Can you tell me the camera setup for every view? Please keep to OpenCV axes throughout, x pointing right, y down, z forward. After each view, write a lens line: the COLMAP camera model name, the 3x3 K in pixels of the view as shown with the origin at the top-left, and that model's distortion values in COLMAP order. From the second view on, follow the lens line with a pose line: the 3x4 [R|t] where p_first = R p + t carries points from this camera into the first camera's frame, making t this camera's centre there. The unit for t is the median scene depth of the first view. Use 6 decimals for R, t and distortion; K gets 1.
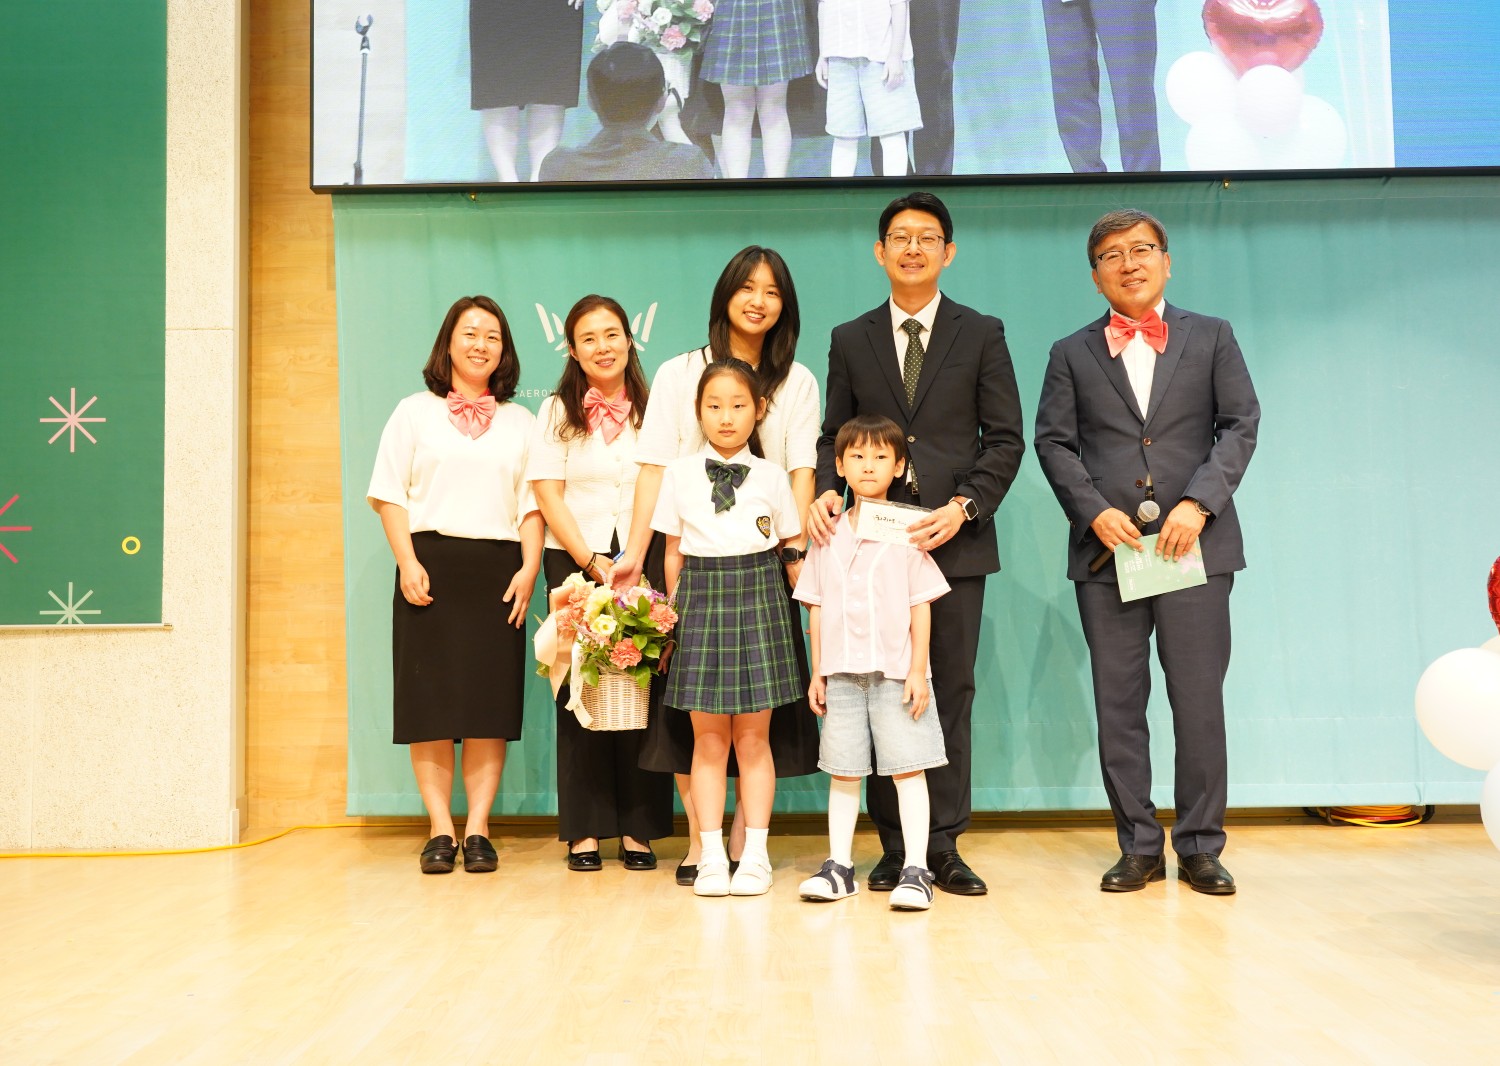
lens RADIAL K [[1259.8, 0, 754.1], [0, 1259.8, 524.9], [0, 0, 1]] dist [-0.011129, 0.008281]
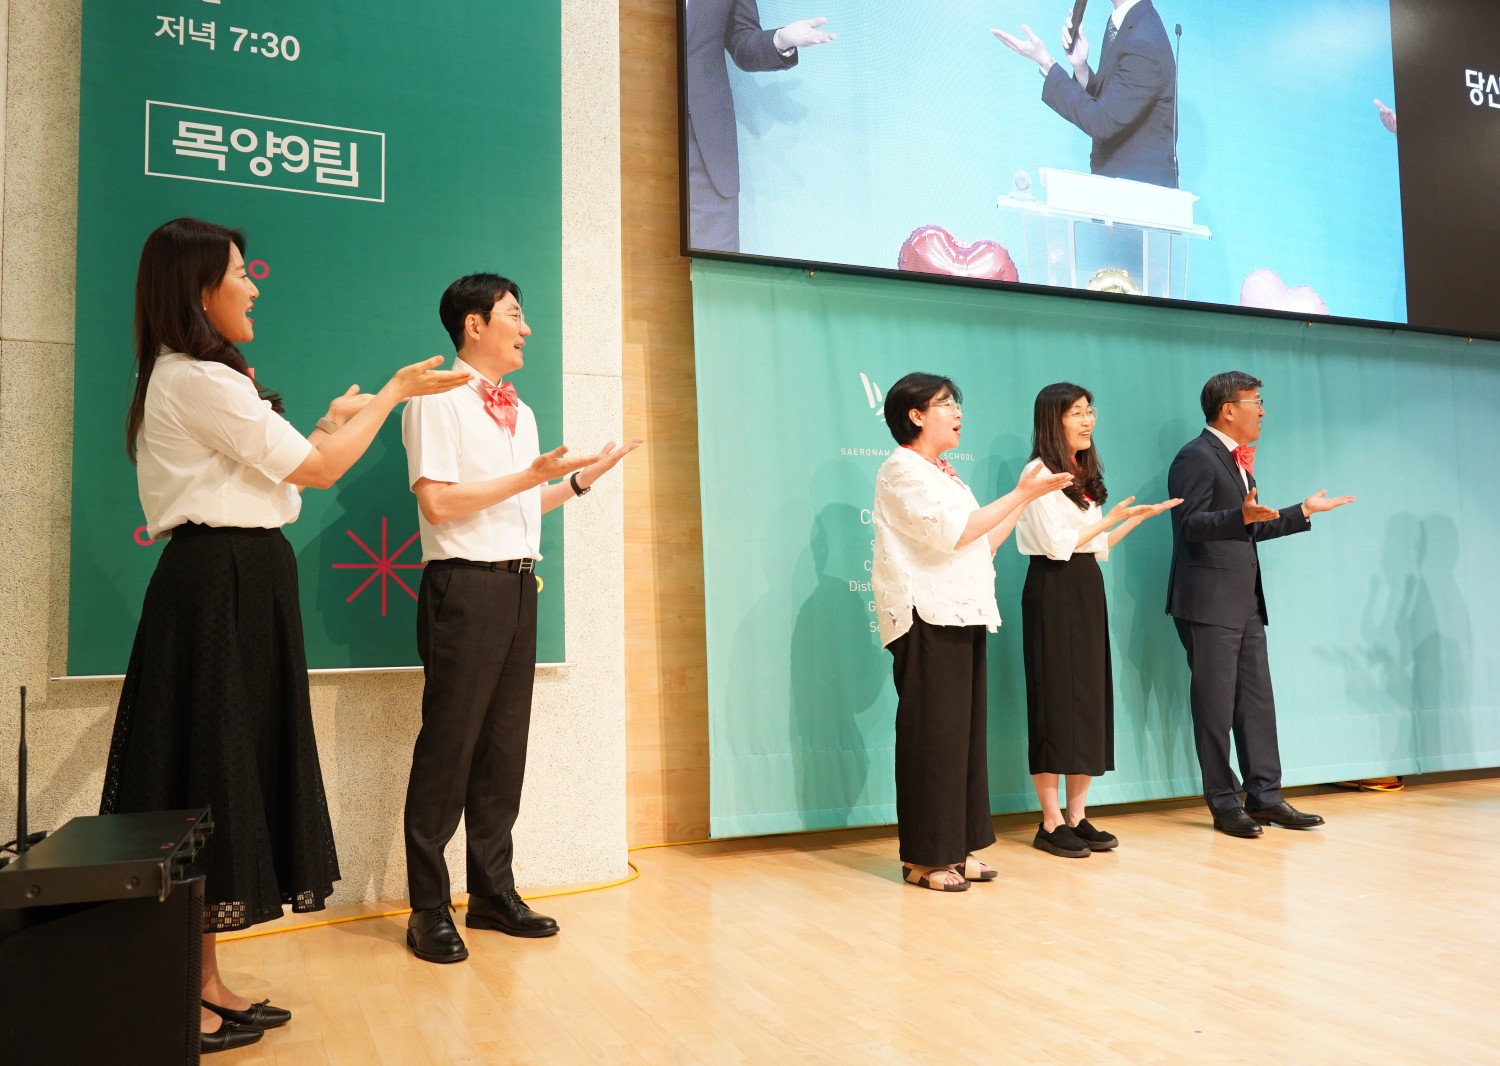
lens RADIAL K [[1259.8, 0, 754.1], [0, 1259.8, 524.9], [0, 0, 1]] dist [-0.011129, 0.008281]
pose [[0.909470, 0.023829, 0.415085, -0.692727], [-0.007388, 0.999125, -0.041172, 0.007775], [-0.415703, 0.034378, 0.908850, 0.013774]]
